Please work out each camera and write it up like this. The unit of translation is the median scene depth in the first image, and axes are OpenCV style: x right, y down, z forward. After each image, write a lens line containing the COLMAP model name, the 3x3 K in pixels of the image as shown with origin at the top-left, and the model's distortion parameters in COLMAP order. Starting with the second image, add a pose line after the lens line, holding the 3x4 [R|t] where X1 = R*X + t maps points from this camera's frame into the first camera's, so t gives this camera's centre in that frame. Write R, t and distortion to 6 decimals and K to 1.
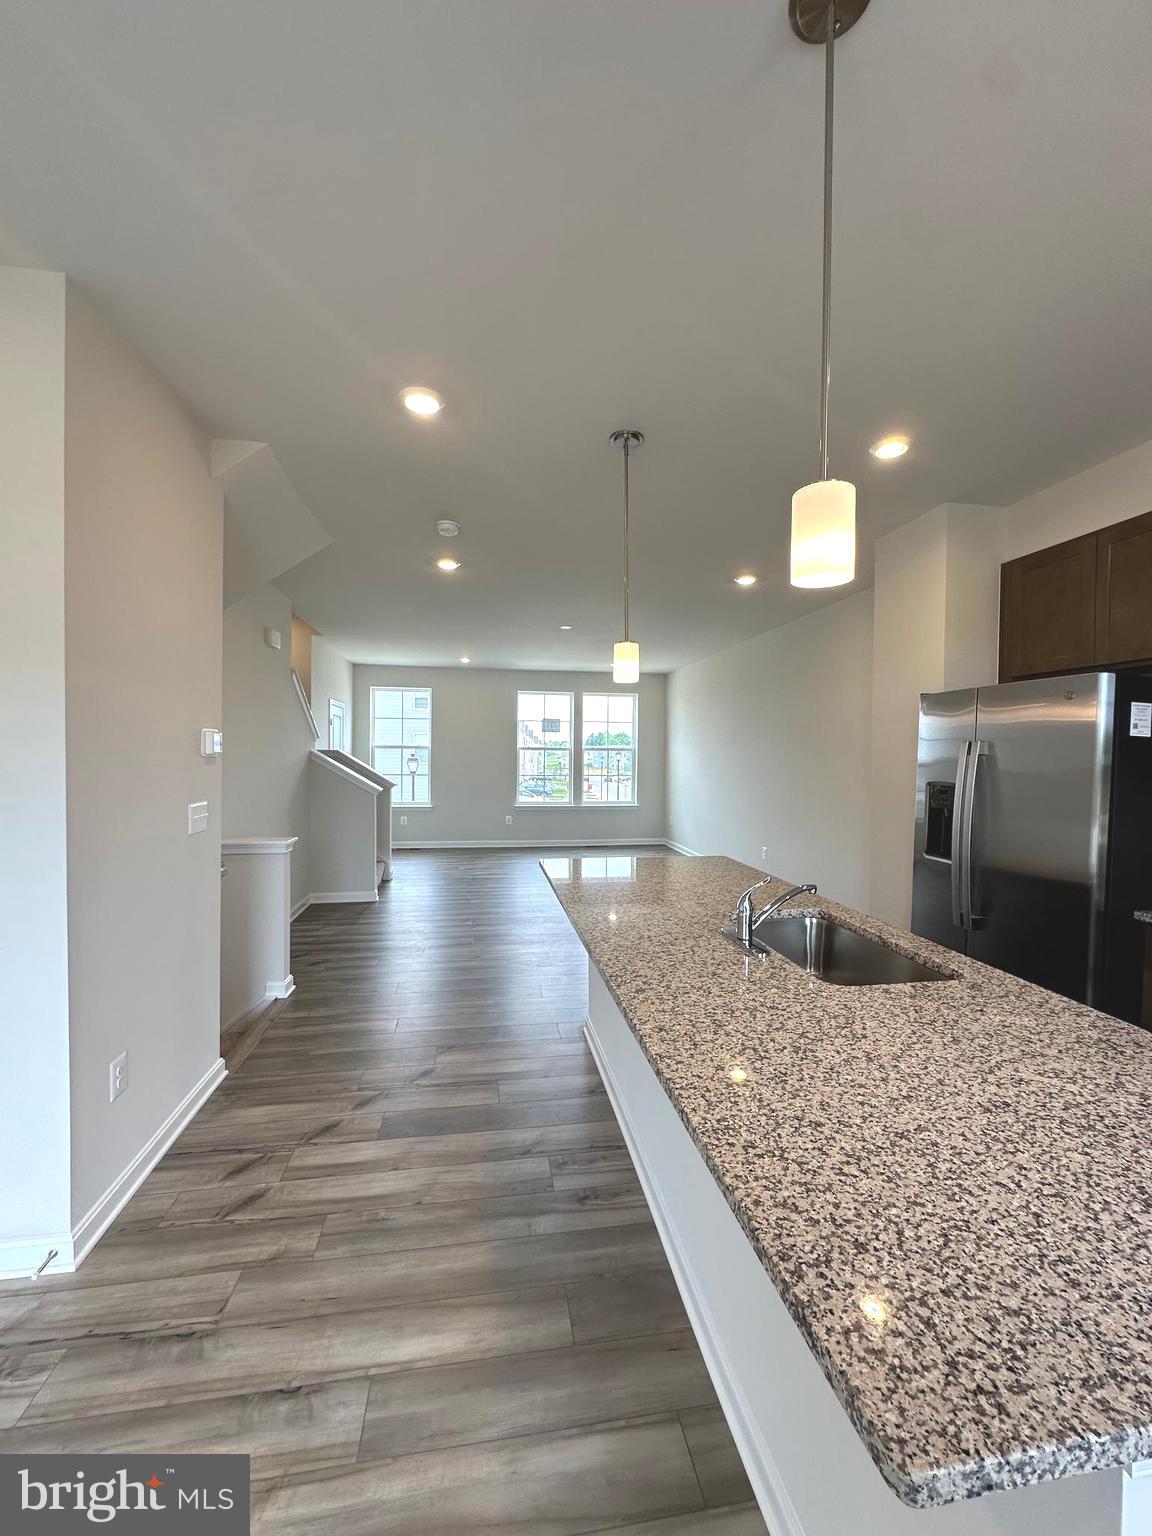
lens RADIAL K [[610.1, 0, 582.9], [0, 610.1, 765.6], [0, 0, 1]] dist [-0.003635, -0.000303]
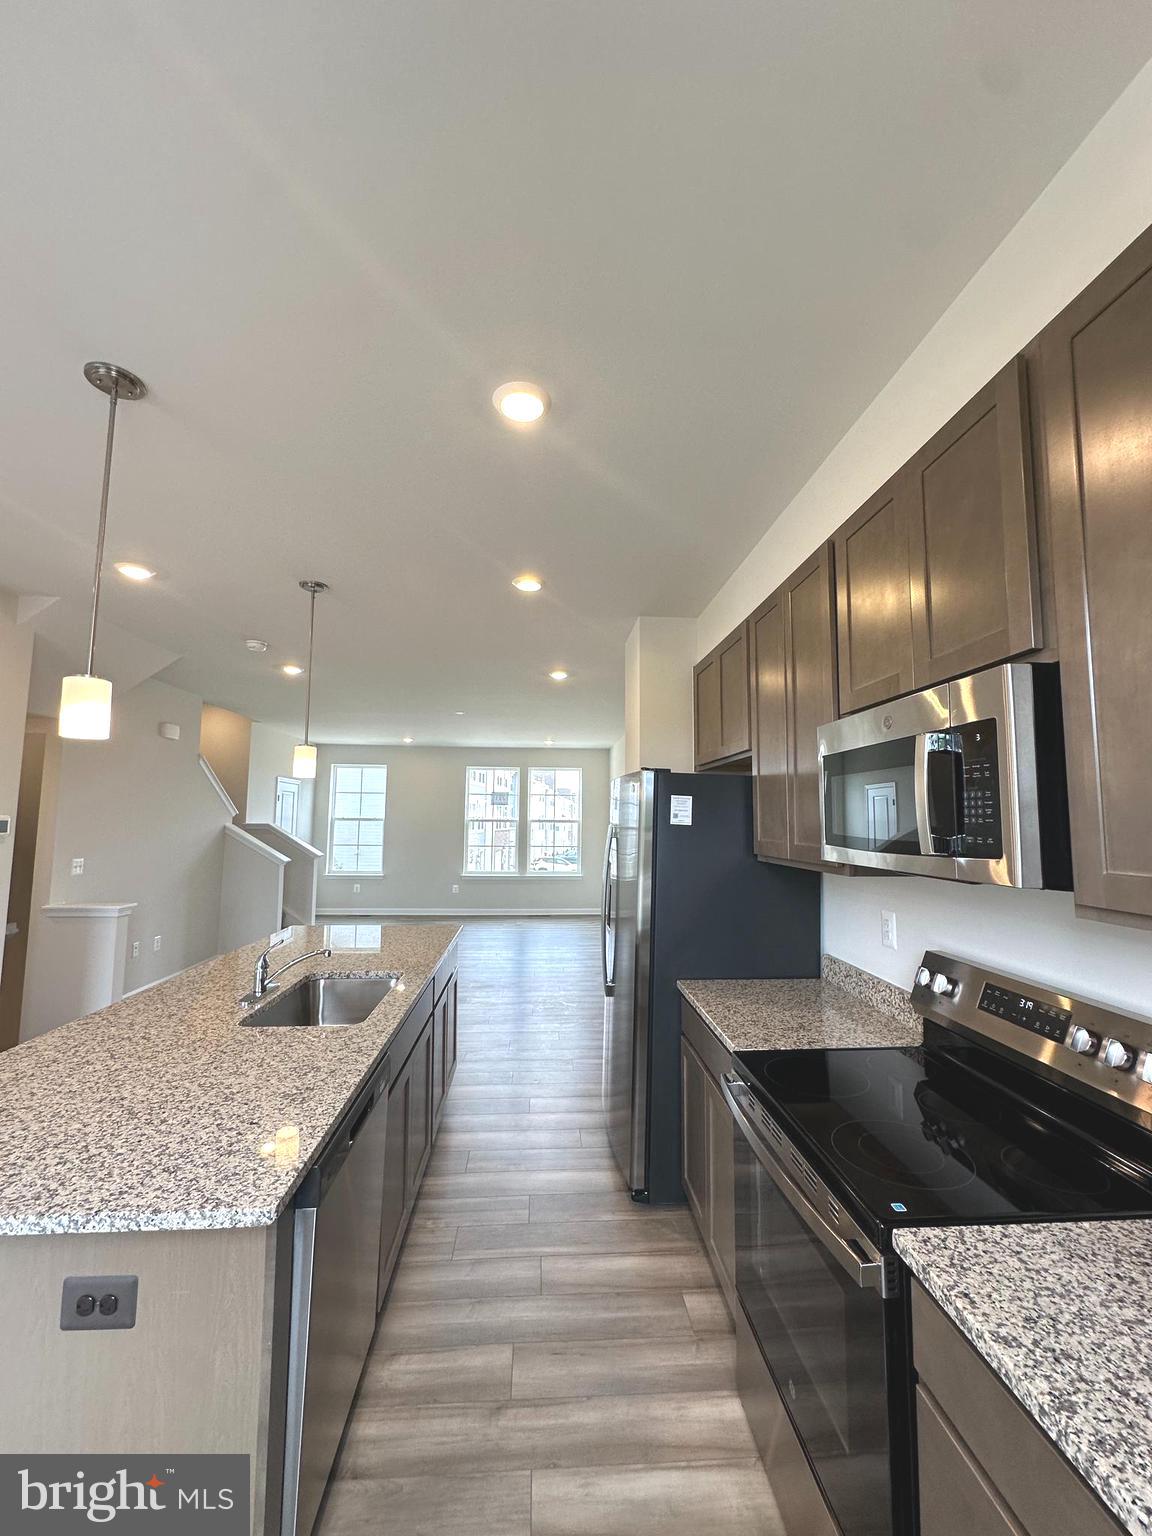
lens RADIAL K [[610.1, 0, 582.9], [0, 610.1, 765.6], [0, 0, 1]] dist [-0.003635, -0.000303]
pose [[0.996037, -0.007966, -0.088580, 0.736024], [-0.001819, 0.993948, -0.109839, -0.028049], [0.088919, 0.109564, 0.989995, -0.160805]]
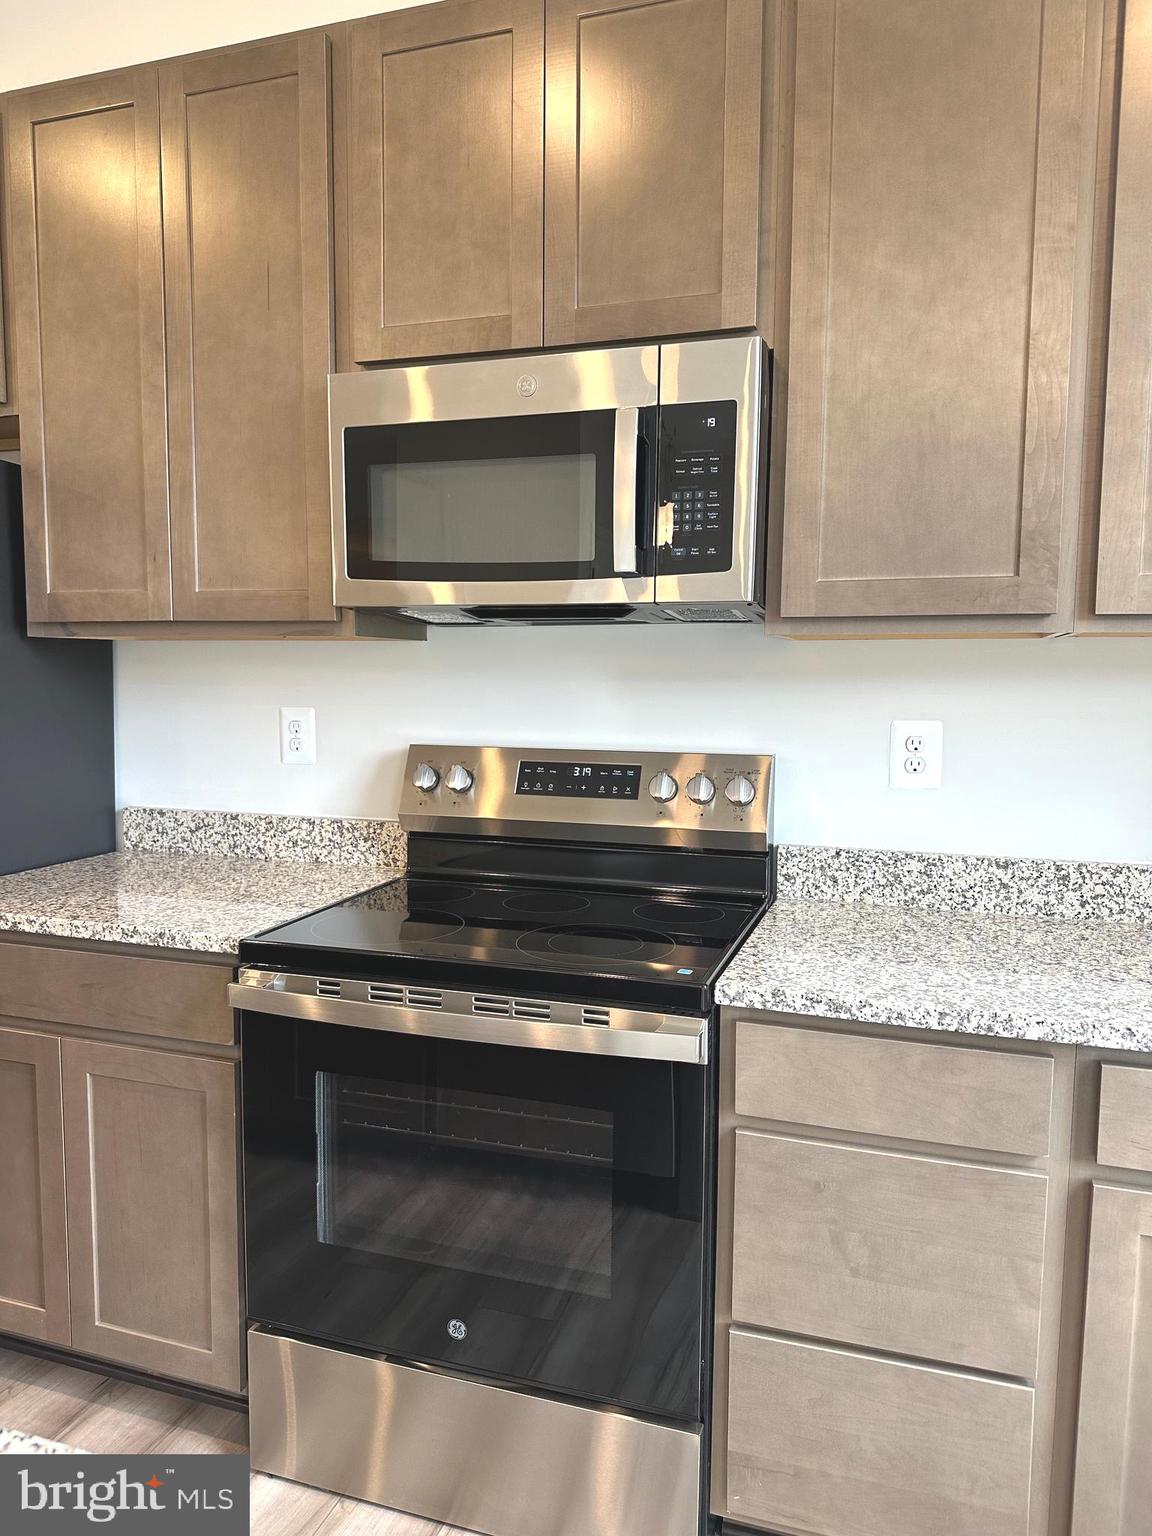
lens RADIAL K [[1057.3, 0, 577.5], [0, 1057.3, 774.3], [0, 0, 1]] dist [0.035925, -0.001218]
pose [[0.470304, -0.092048, 0.877691, 0.349954], [0.015211, 0.995243, 0.096226, 0.053140], [-0.882373, -0.031905, 0.469467, 0.076747]]
